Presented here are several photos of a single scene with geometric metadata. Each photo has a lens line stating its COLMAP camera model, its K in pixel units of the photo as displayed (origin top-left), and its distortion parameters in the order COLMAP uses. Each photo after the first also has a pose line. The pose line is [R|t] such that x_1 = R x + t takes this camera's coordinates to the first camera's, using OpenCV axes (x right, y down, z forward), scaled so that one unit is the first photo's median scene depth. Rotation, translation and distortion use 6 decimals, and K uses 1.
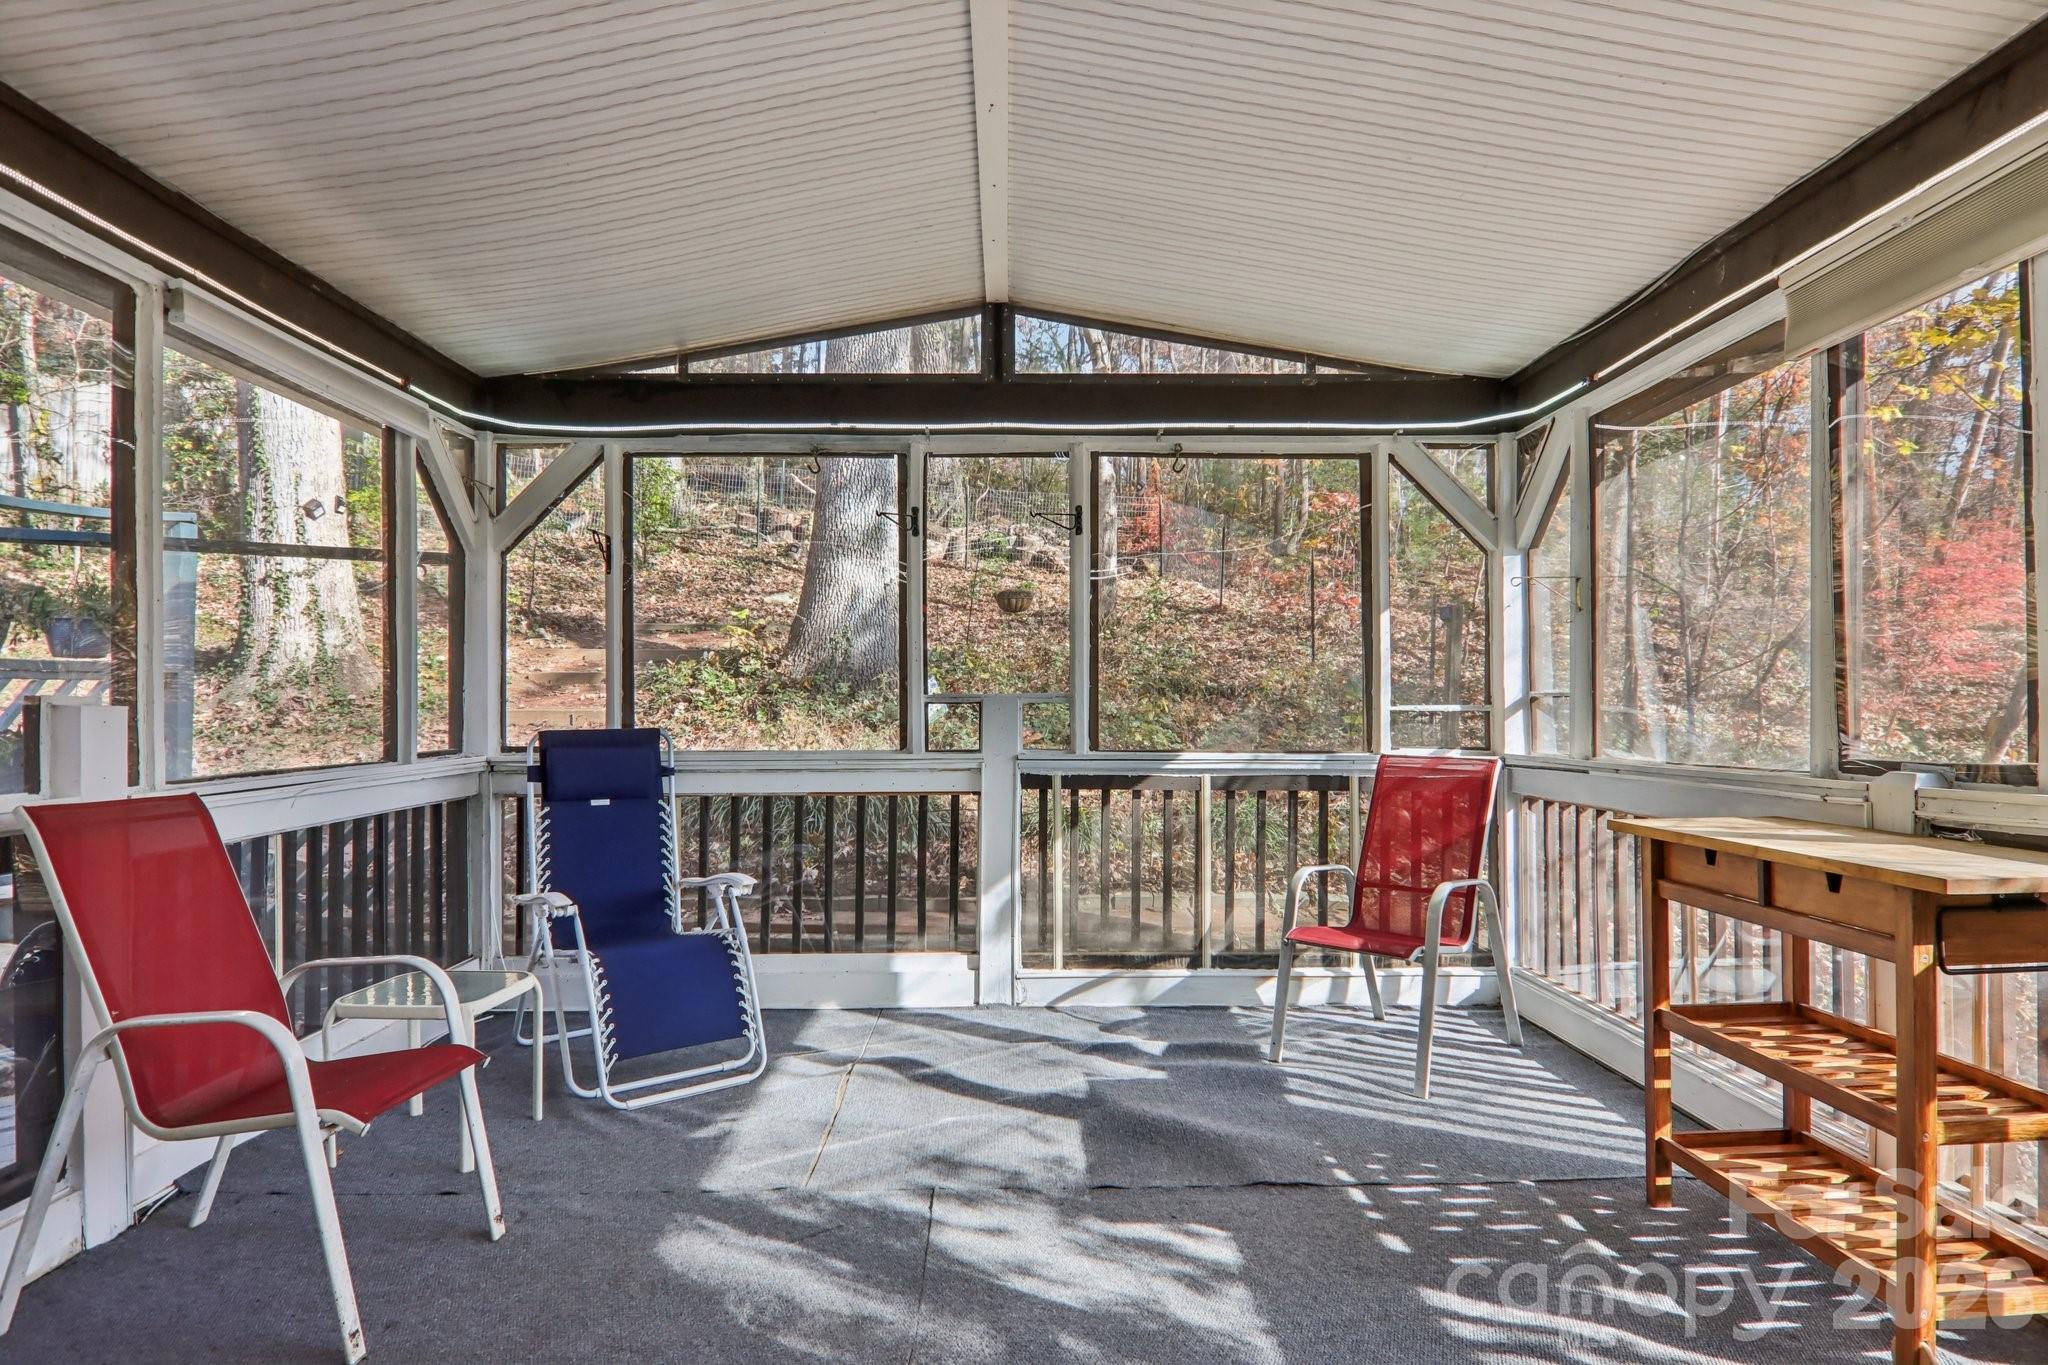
lens RADIAL K [[1130.8, 0, 1019.6], [0, 1130.8, 716.9], [0, 0, 1]] dist [0.004838, -0.021381]
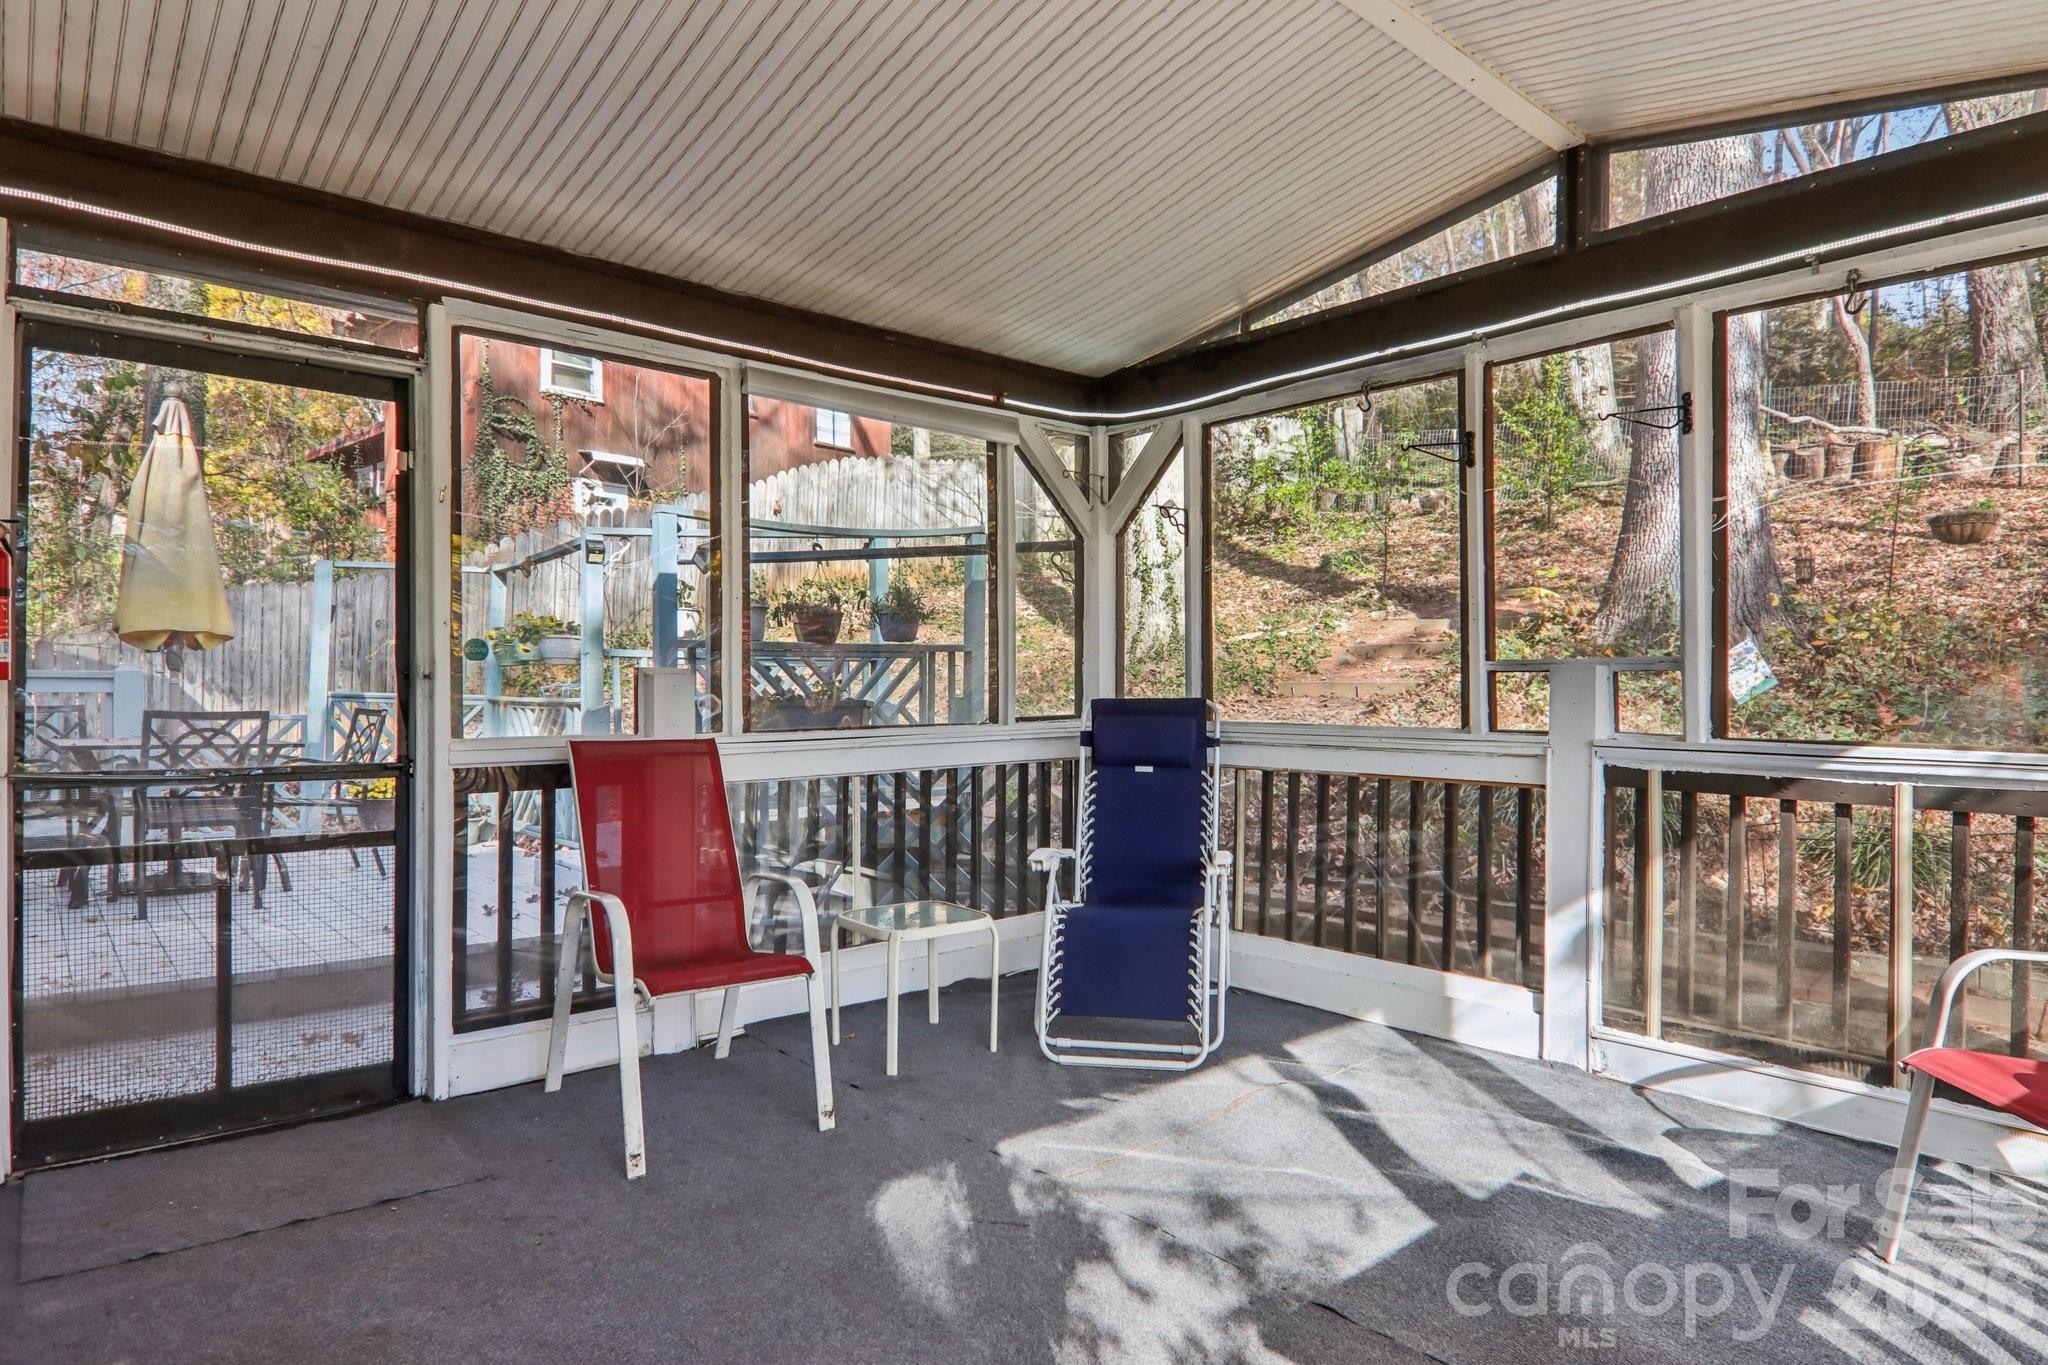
lens RADIAL K [[1149.5, 0, 1024.0], [0, 1149.5, 682.5], [0, 0, 1]] dist [0.003000, -0.020272]
pose [[0.657362, 0.002129, -0.753572, 0.326789], [-0.007897, 0.999961, -0.004064, 0.001789], [0.753534, 0.008623, 0.657353, 0.214418]]
